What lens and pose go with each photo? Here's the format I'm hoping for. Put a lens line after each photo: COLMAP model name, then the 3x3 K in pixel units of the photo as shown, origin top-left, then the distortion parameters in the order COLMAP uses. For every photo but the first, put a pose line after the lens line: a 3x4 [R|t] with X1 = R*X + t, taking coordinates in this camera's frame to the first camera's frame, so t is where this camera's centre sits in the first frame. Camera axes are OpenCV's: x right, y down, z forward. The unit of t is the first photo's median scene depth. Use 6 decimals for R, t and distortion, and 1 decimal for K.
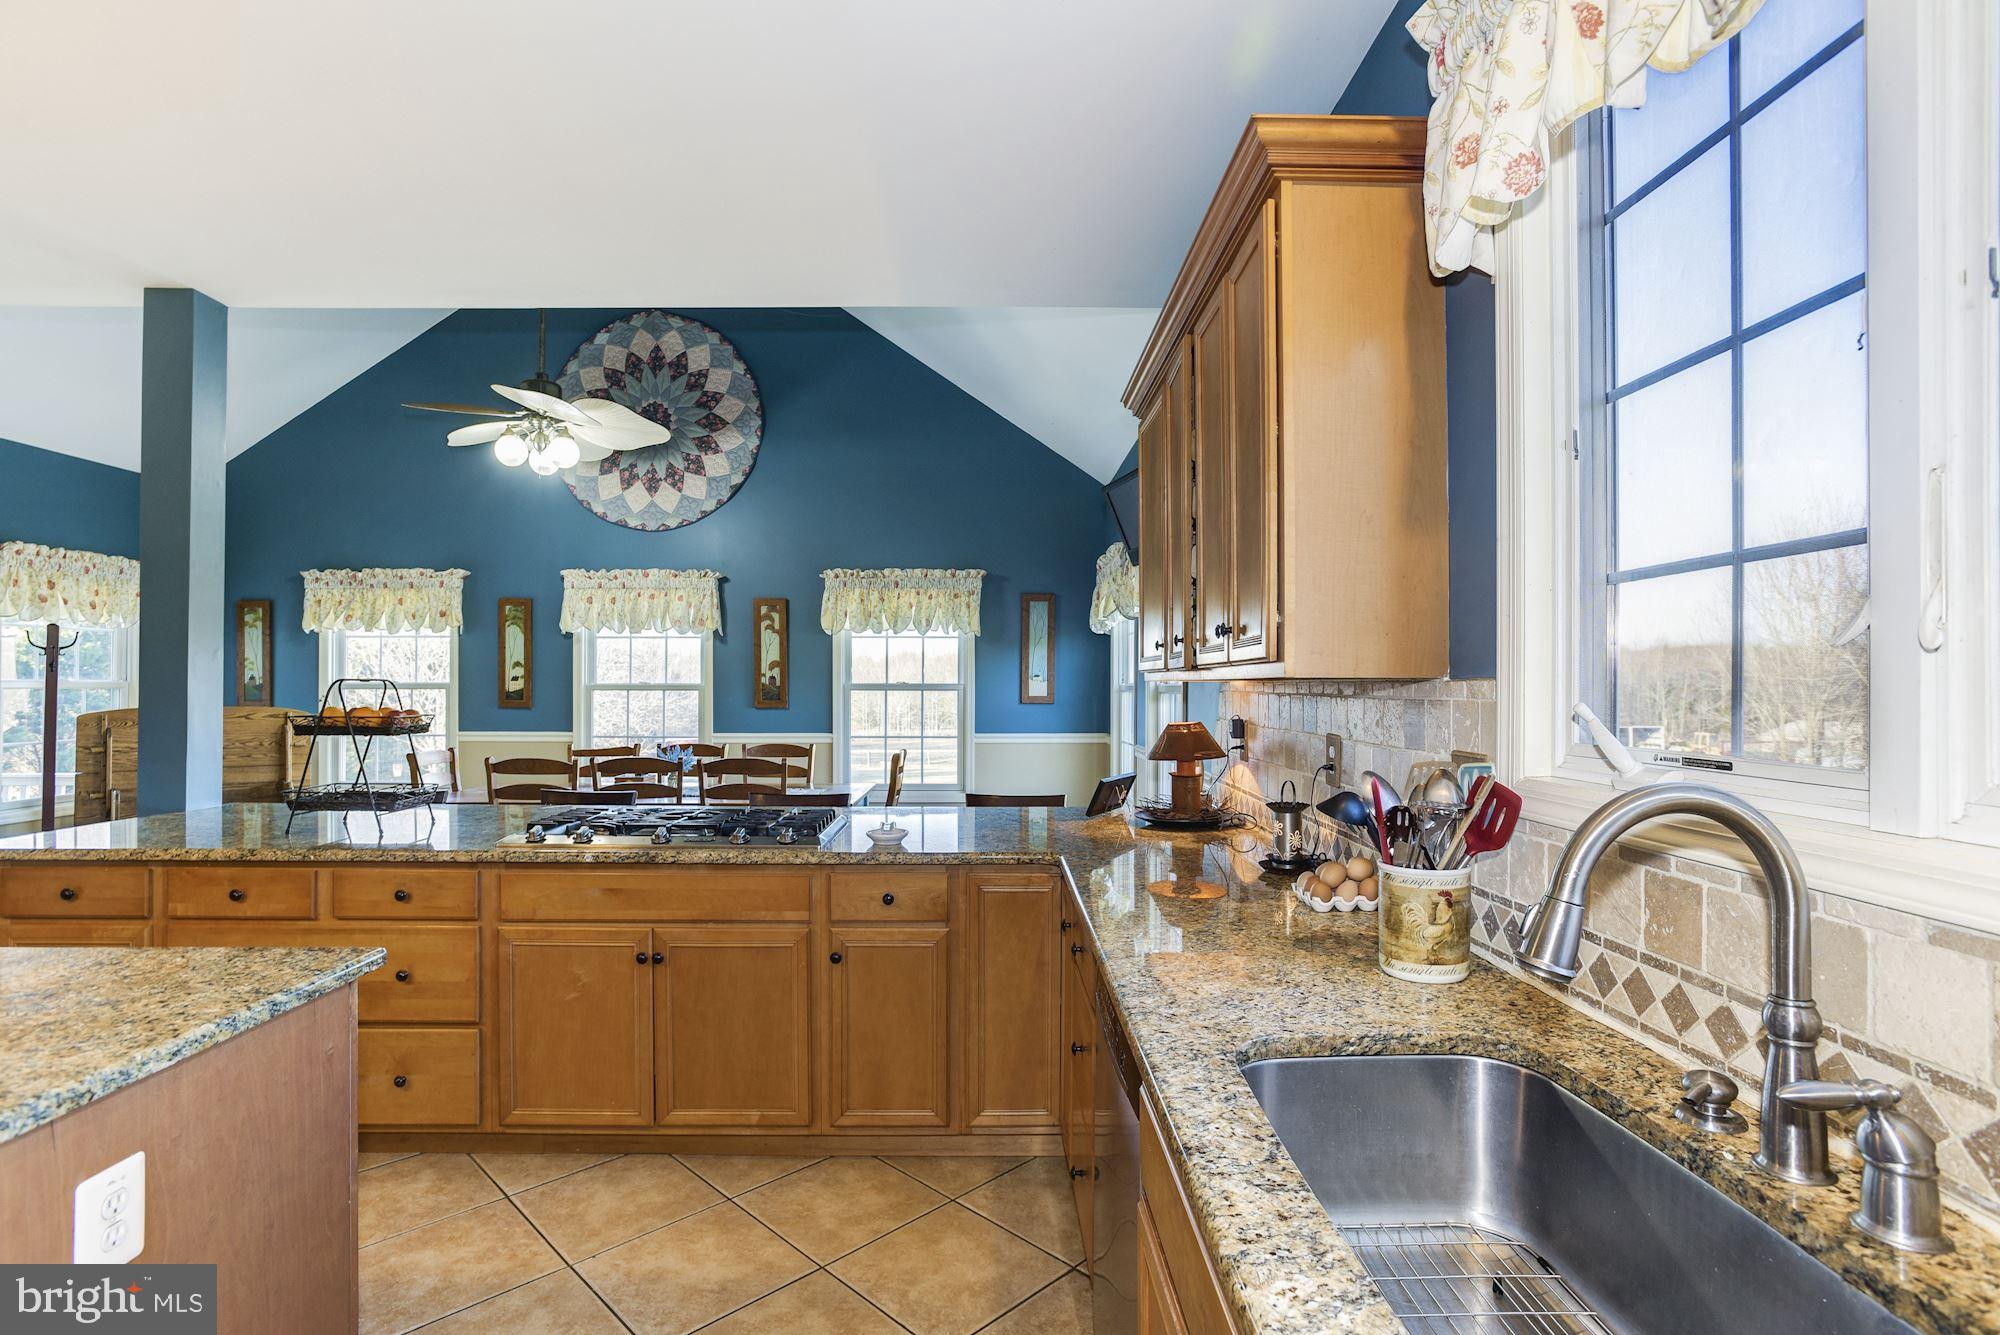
lens RADIAL K [[969.2, 0, 1028.6], [0, 969.2, 681.0], [0, 0, 1]] dist [-0.061533, 0.019012]
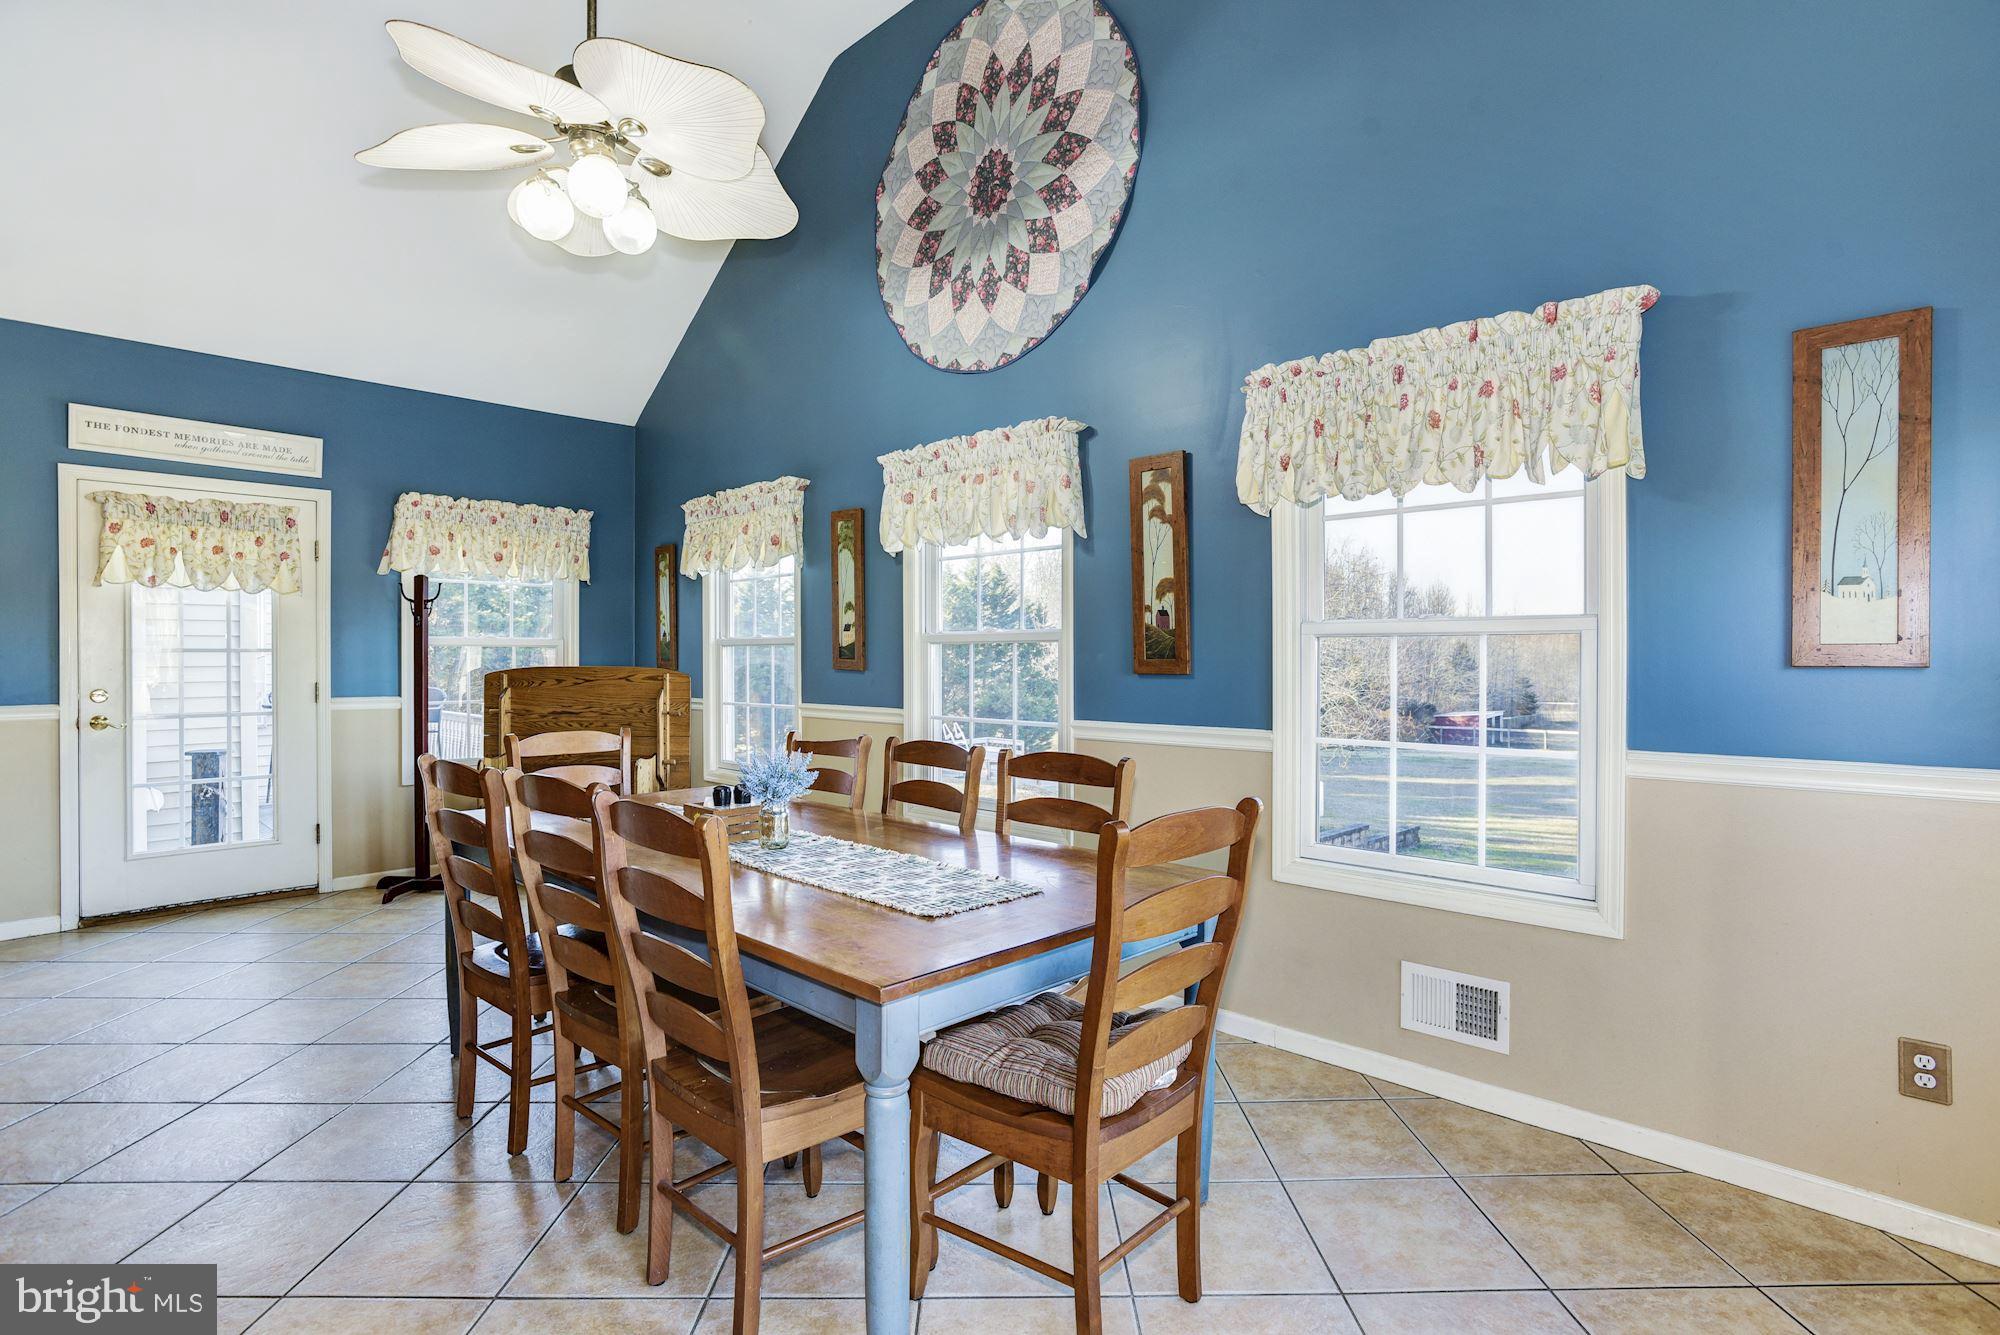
lens RADIAL K [[981.6, 0, 1003.6], [0, 981.6, 655.0], [0, 0, 1]] dist [-0.029069, 0.001069]
pose [[0.691617, -0.004852, -0.722248, 0.044433], [0.008185, 0.999966, 0.001120, 0.017037], [0.722218, -0.006686, 0.691634, 0.589704]]
